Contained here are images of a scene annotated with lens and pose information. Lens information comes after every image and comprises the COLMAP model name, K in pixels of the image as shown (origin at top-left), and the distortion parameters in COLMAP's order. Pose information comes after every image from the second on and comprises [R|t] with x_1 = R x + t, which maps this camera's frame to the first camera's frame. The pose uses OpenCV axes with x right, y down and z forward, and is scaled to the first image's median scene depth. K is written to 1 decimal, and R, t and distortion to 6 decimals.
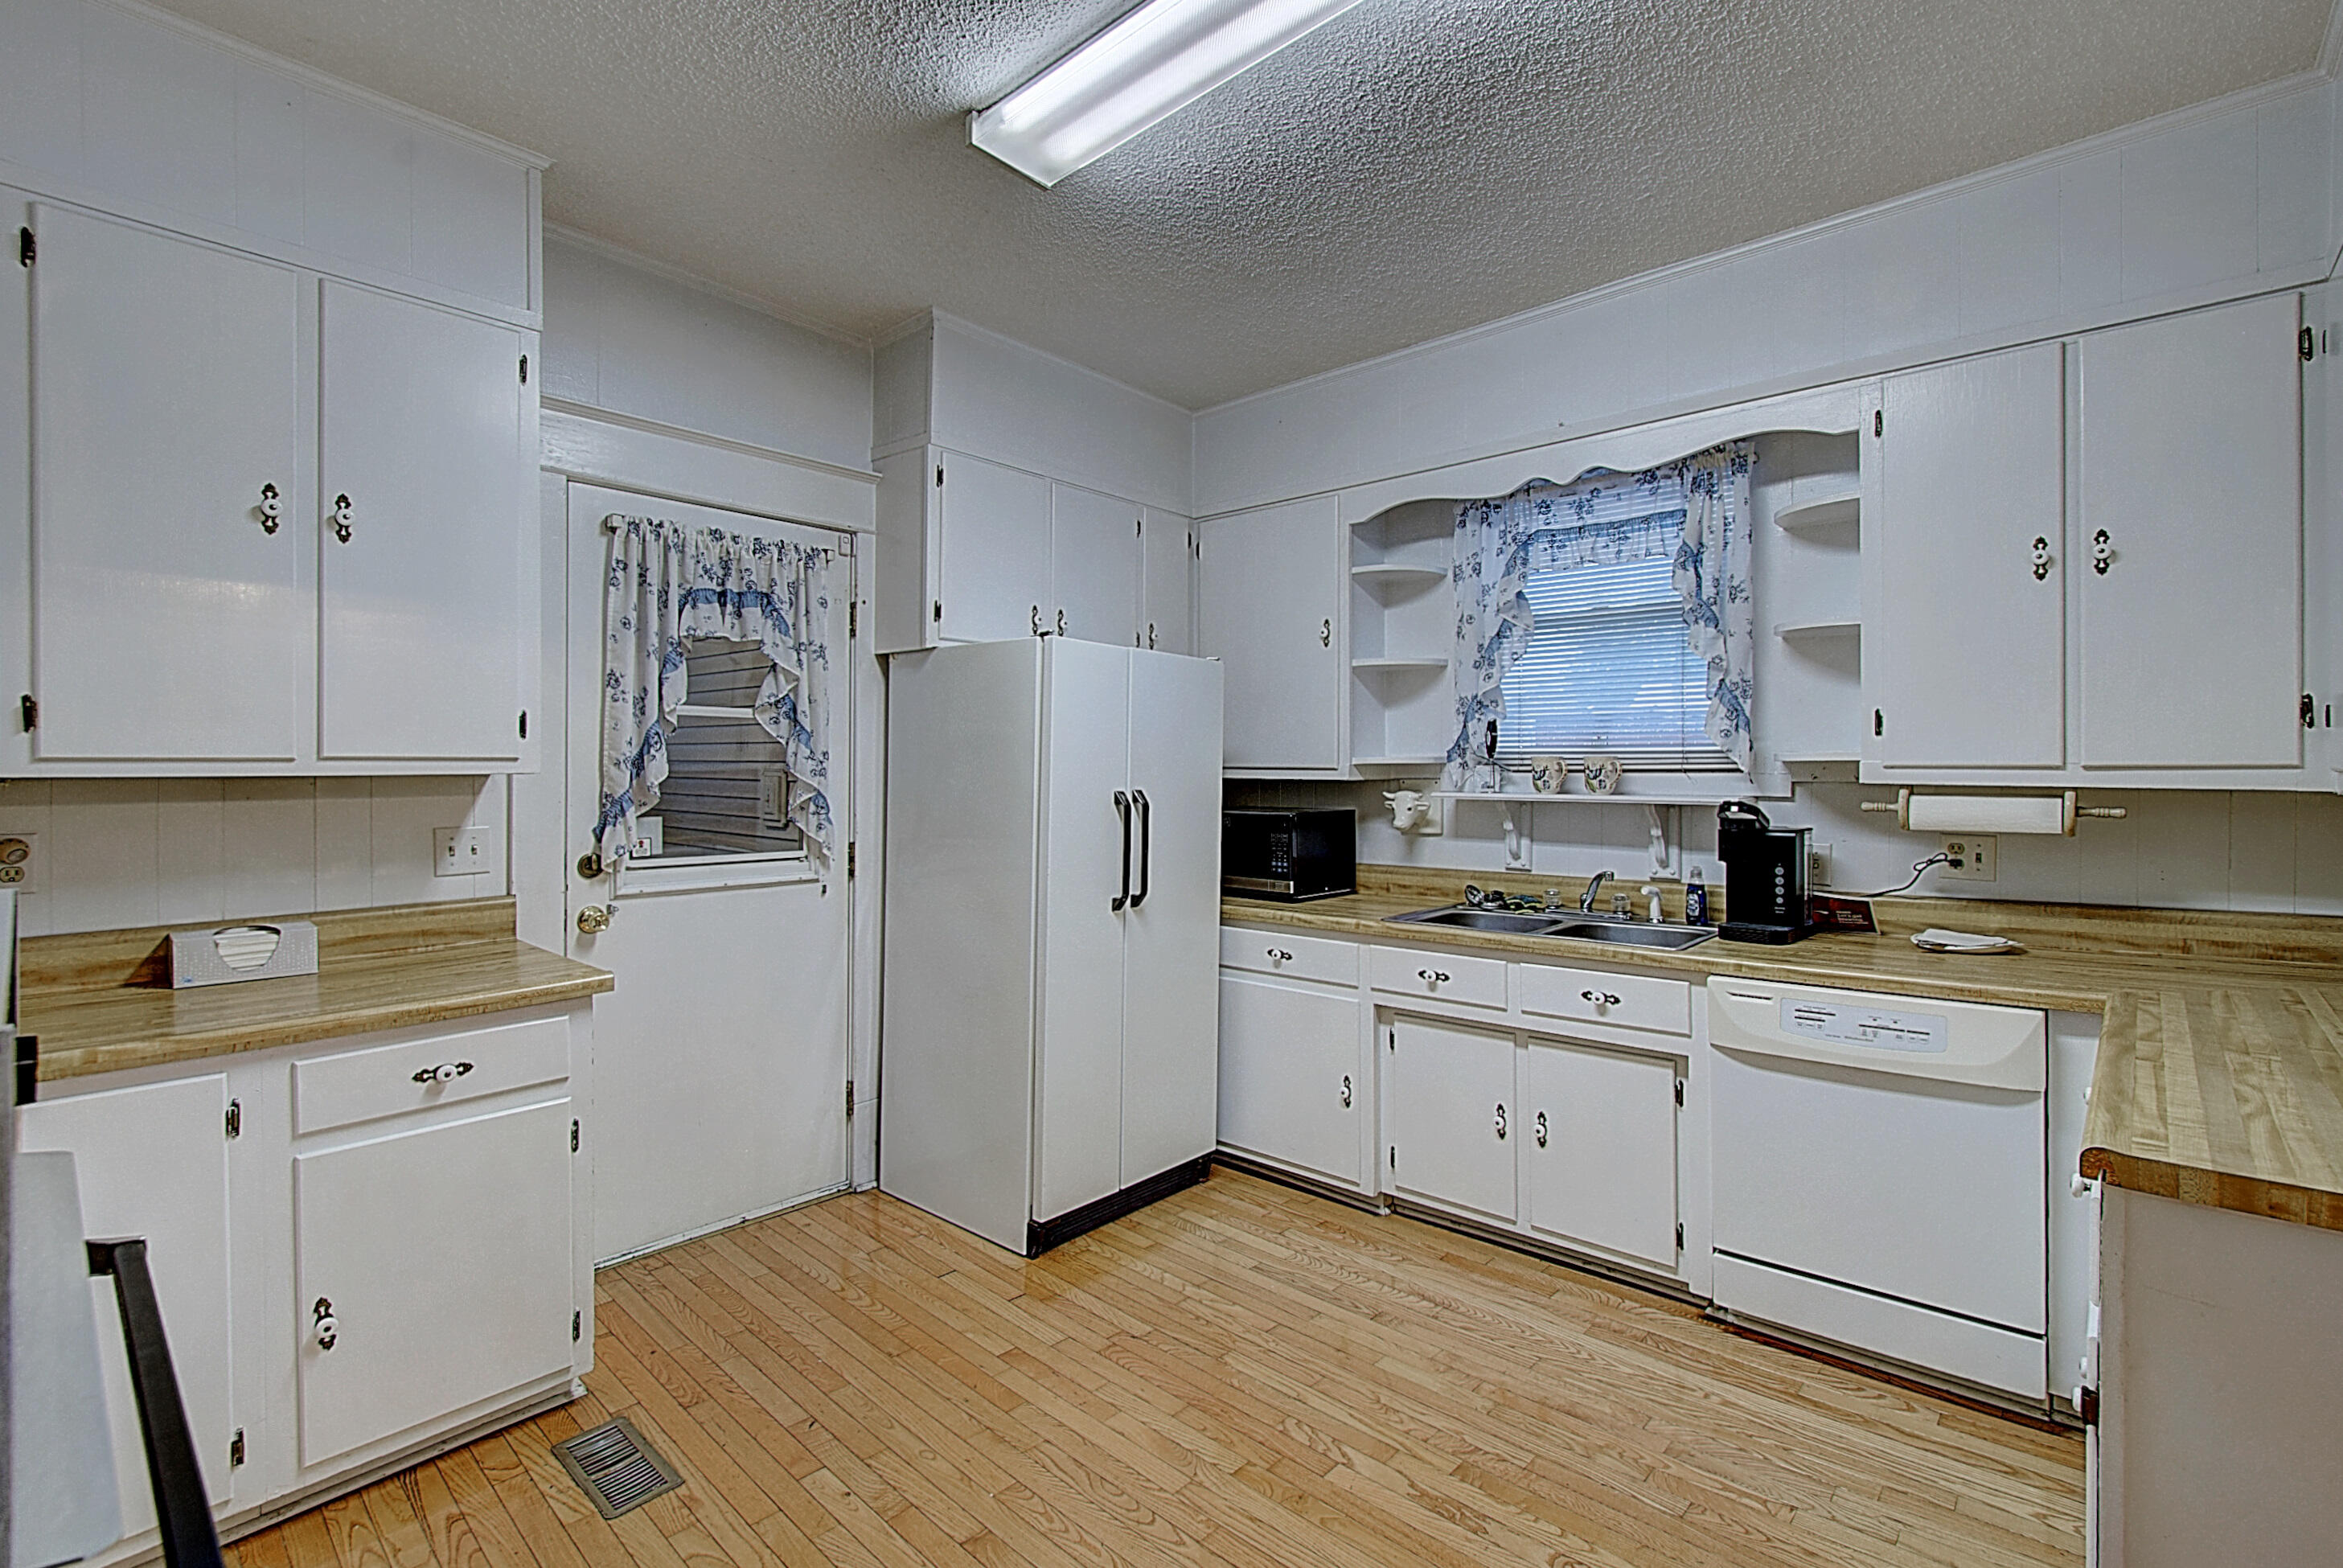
lens RADIAL K [[1056.9, 0, 1164.9], [0, 1056.9, 779.5], [0, 0, 1]] dist [0.001792, -0.010126]
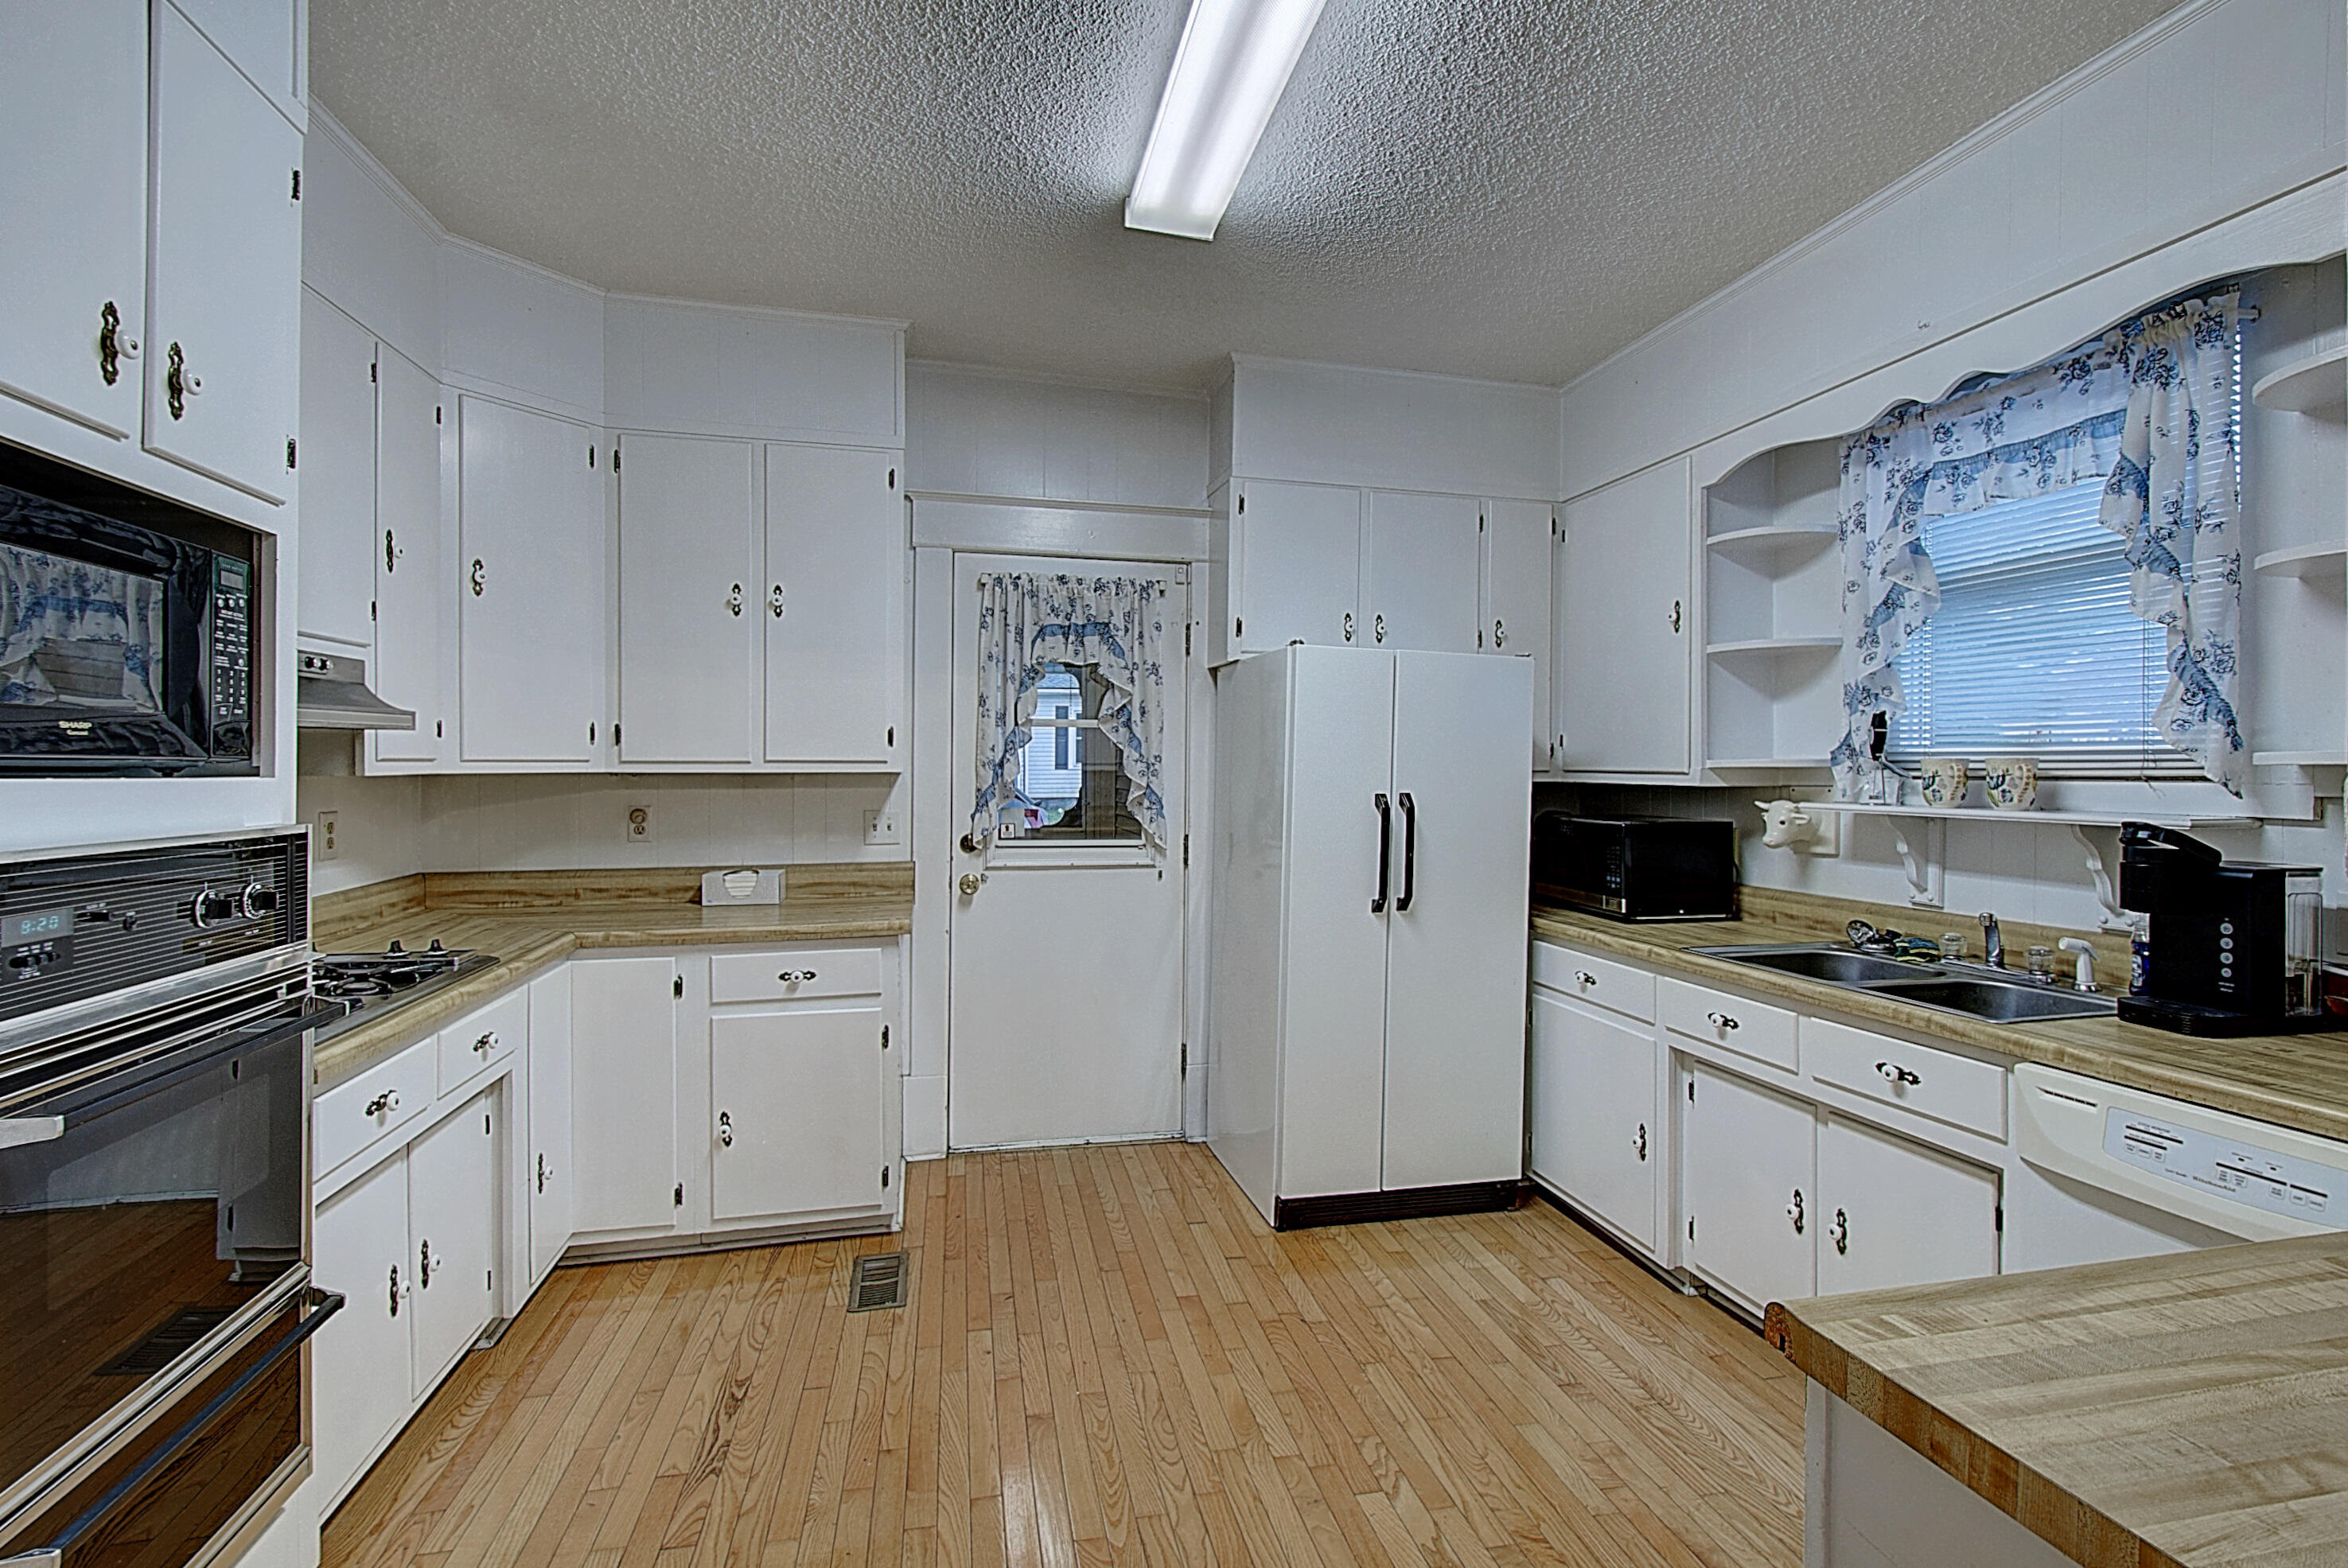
lens RADIAL K [[1044.3, 0, 1155.0], [0, 1044.3, 777.7], [0, 0, 1]] dist [0.000054, -0.009045]
pose [[0.819052, 0.008959, -0.573649, 0.346950], [-0.011012, 0.999939, -0.000106, -0.001637], [0.573614, 0.006404, 0.819101, 0.061938]]
